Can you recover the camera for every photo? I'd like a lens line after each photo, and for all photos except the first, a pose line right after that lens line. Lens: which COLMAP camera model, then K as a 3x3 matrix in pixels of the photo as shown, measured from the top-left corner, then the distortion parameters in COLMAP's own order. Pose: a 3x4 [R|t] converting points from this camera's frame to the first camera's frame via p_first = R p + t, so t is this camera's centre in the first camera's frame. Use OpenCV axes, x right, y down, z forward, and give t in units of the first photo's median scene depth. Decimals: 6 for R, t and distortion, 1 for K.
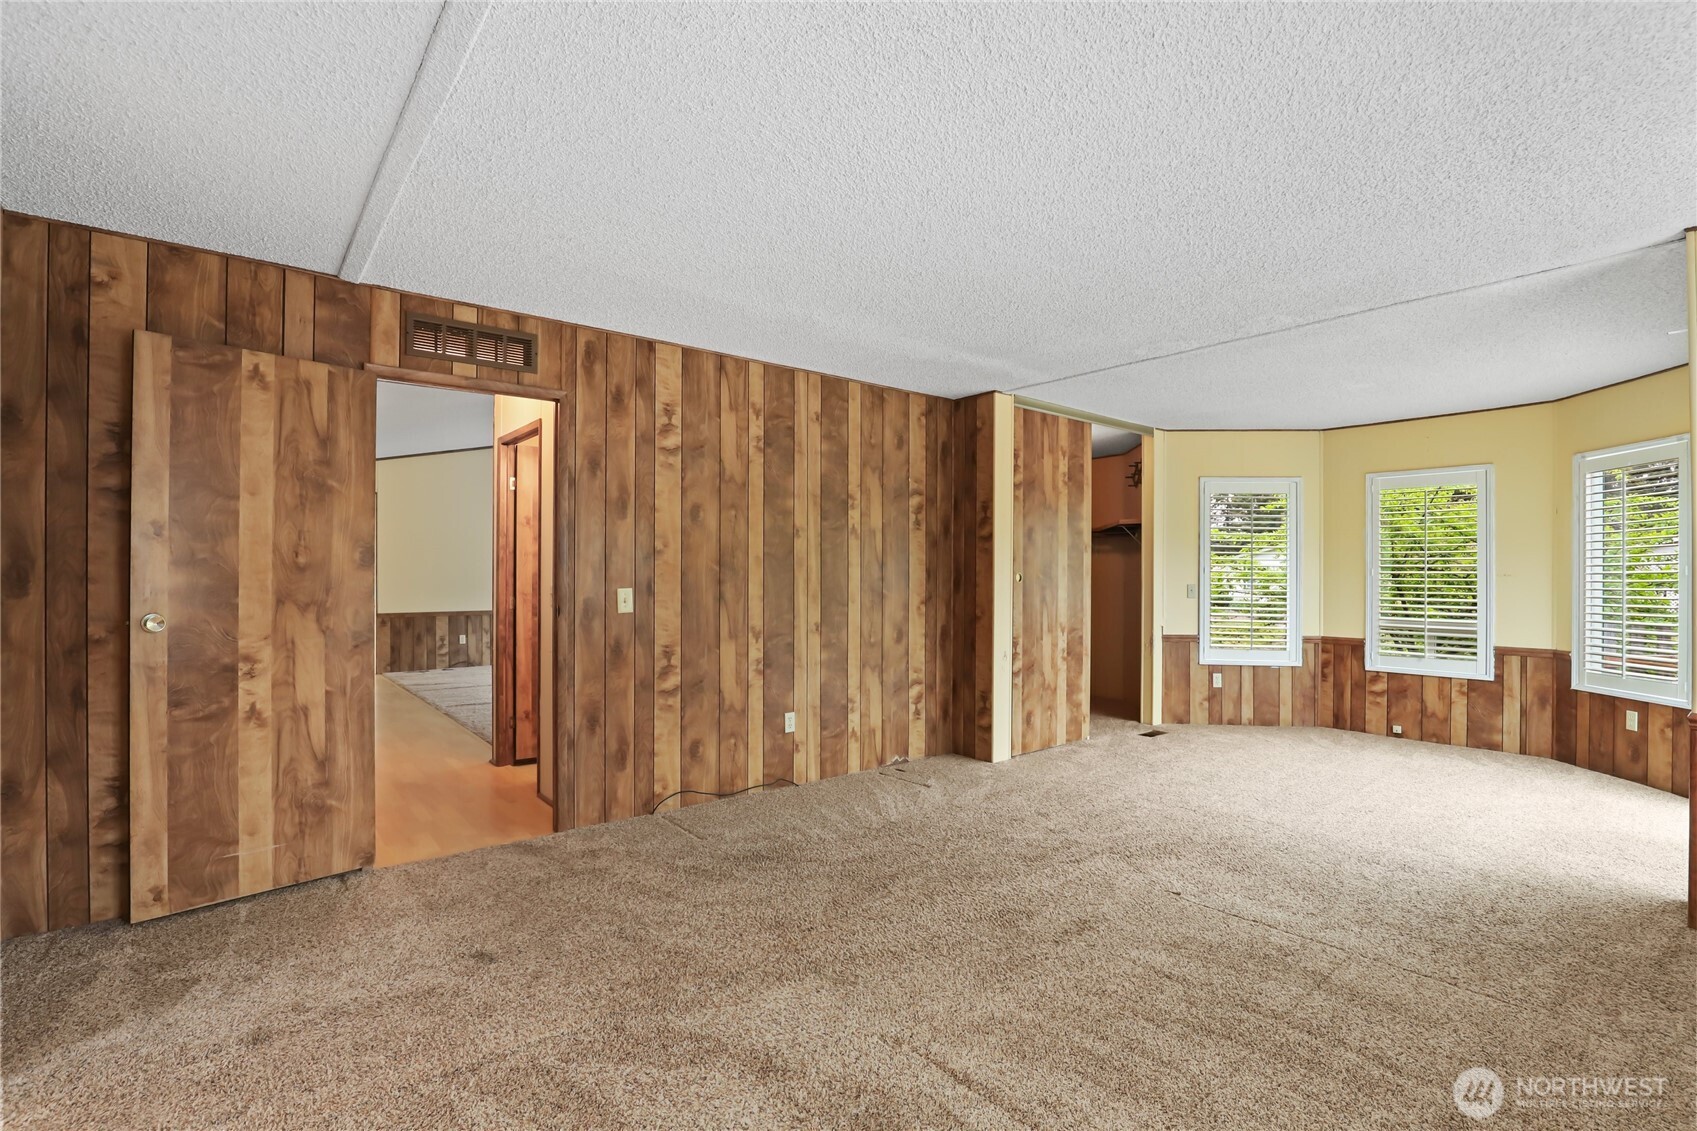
lens RADIAL K [[783.7, 0, 853.9], [0, 783.7, 569.2], [0, 0, 1]] dist [-0.037659, 0.007500]
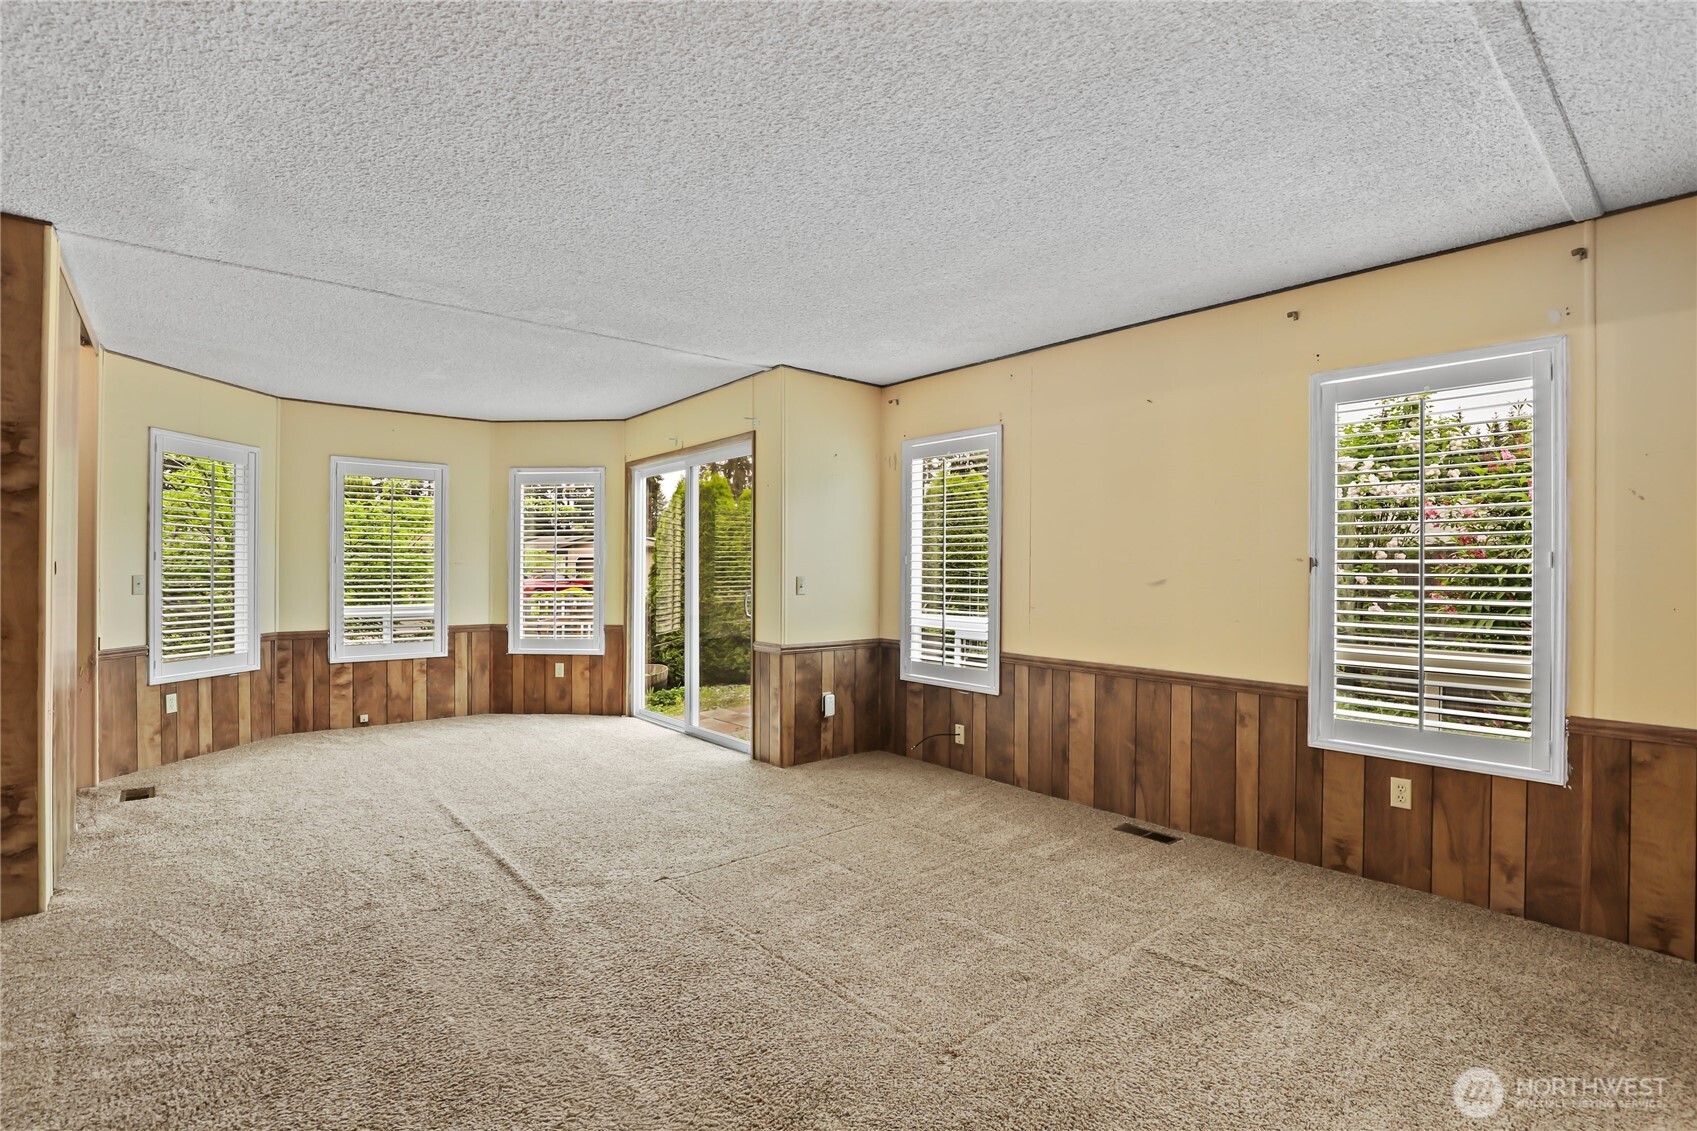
lens RADIAL K [[783.7, 0, 866.3], [0, 783.7, 567.1], [0, 0, 1]] dist [-0.037659, 0.007500]
pose [[-0.029436, -0.005741, 0.999550, -0.317735], [-0.012479, 0.999908, 0.005375, -0.000387], [-0.999489, -0.012315, -0.029505, 0.397296]]
